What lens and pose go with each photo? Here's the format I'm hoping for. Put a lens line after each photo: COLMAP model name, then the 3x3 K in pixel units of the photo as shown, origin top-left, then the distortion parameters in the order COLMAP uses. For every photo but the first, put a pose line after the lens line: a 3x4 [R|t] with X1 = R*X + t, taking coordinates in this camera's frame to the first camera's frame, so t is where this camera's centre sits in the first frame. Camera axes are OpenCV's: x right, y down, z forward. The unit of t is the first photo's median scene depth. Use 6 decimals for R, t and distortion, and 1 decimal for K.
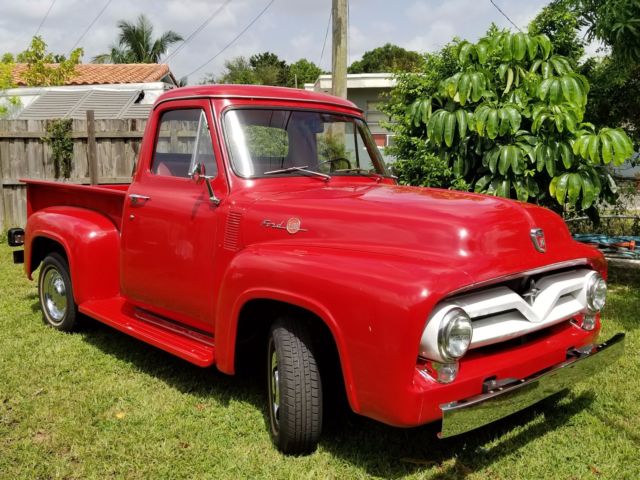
lens RADIAL K [[654.8, 0, 301.5], [0, 654.8, 240.5], [0, 0, 1]] dist [-0.011566, -0.001971]
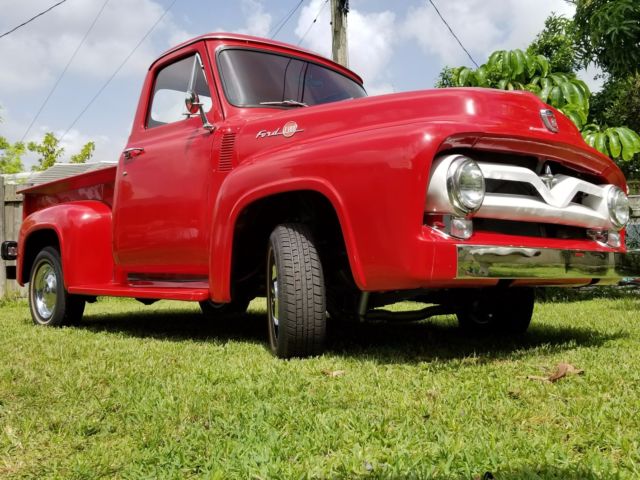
lens RADIAL K [[656.9, 0, 320.0], [0, 656.9, 240.0], [0, 0, 1]] dist [0.003643, 0.002714]
pose [[0.999301, -0.036280, 0.009009, 0.011257], [0.037300, 0.983679, -0.176022, 0.198855], [-0.002476, 0.176235, 0.984345, 0.060127]]
